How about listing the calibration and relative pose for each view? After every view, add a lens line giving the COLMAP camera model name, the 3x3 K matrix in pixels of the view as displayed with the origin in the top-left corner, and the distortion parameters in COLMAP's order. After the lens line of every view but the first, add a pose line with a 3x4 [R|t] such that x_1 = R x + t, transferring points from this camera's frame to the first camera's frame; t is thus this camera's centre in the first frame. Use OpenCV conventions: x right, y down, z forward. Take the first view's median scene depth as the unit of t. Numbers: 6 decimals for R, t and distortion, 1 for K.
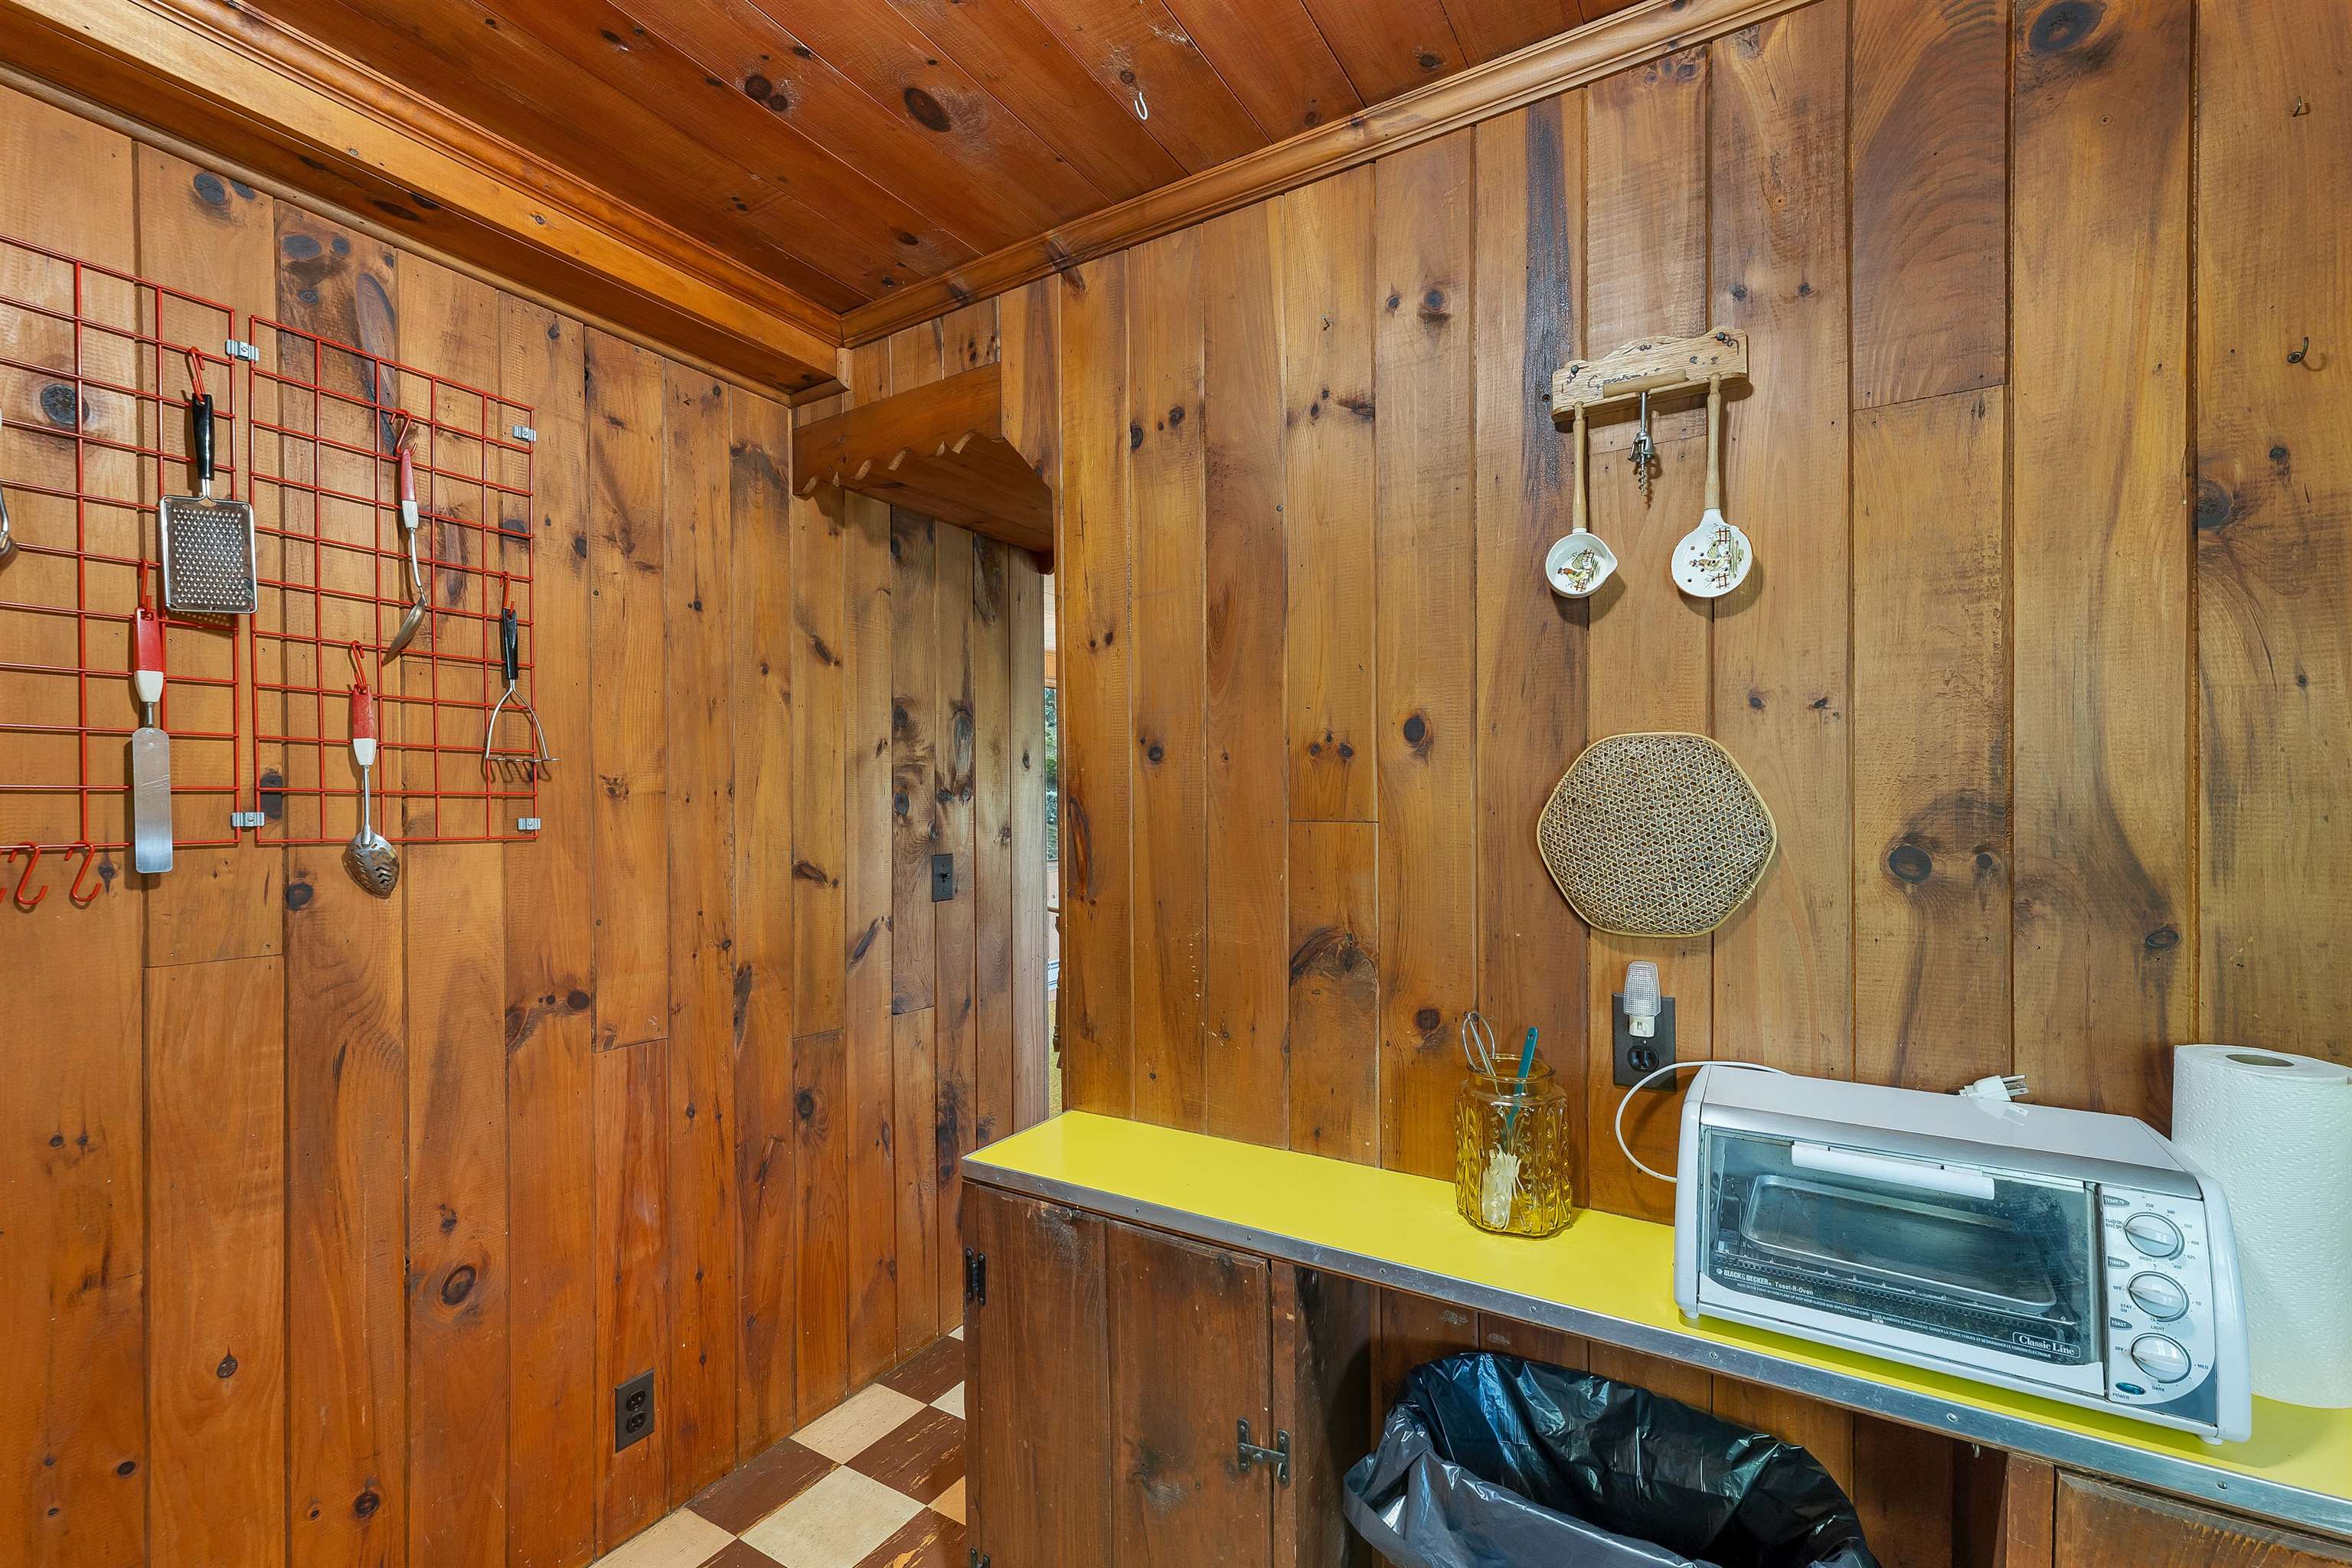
lens RADIAL K [[992.6, 0, 1168.7], [0, 992.6, 811.3], [0, 0, 1]] dist [0.002249, -0.000584]
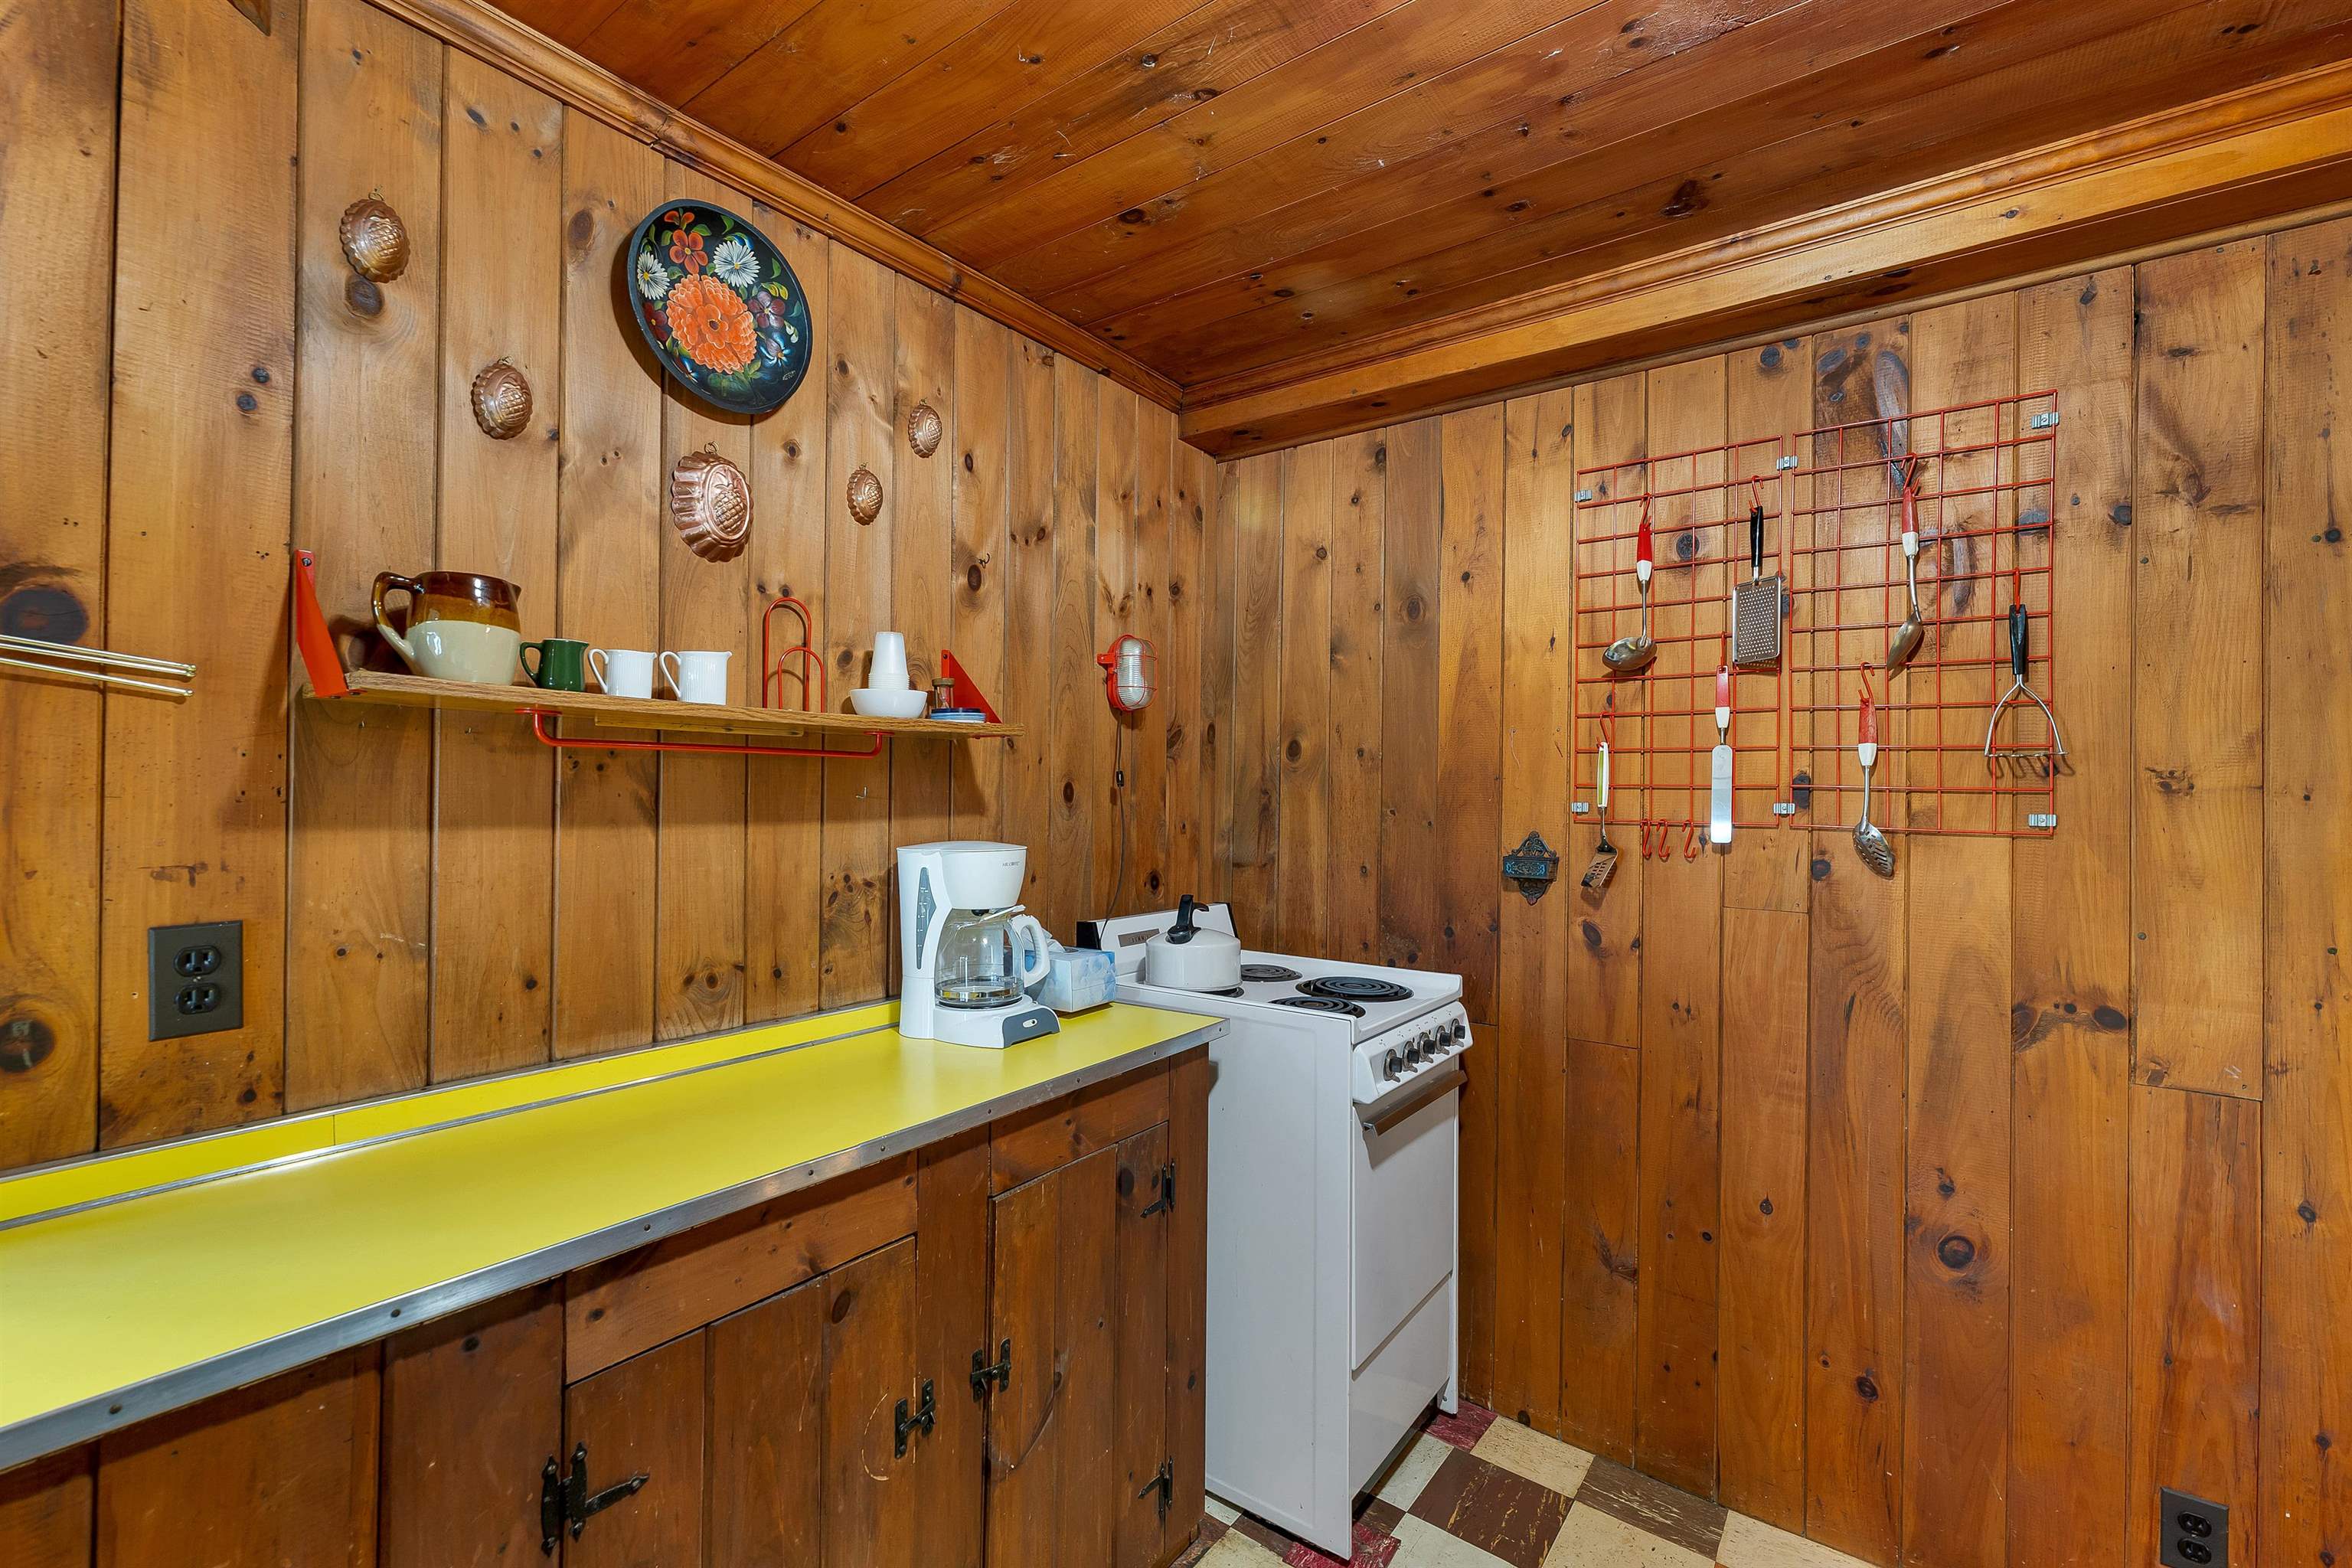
lens RADIAL K [[992.6, 0, 1168.1], [0, 992.6, 786.3], [0, 0, 1]] dist [0.002249, -0.000584]
pose [[-0.097376, -0.004459, -0.995238, 0.439827], [-0.016537, 0.999859, -0.002861, -0.003928], [0.995110, 0.016180, -0.097436, 0.264231]]
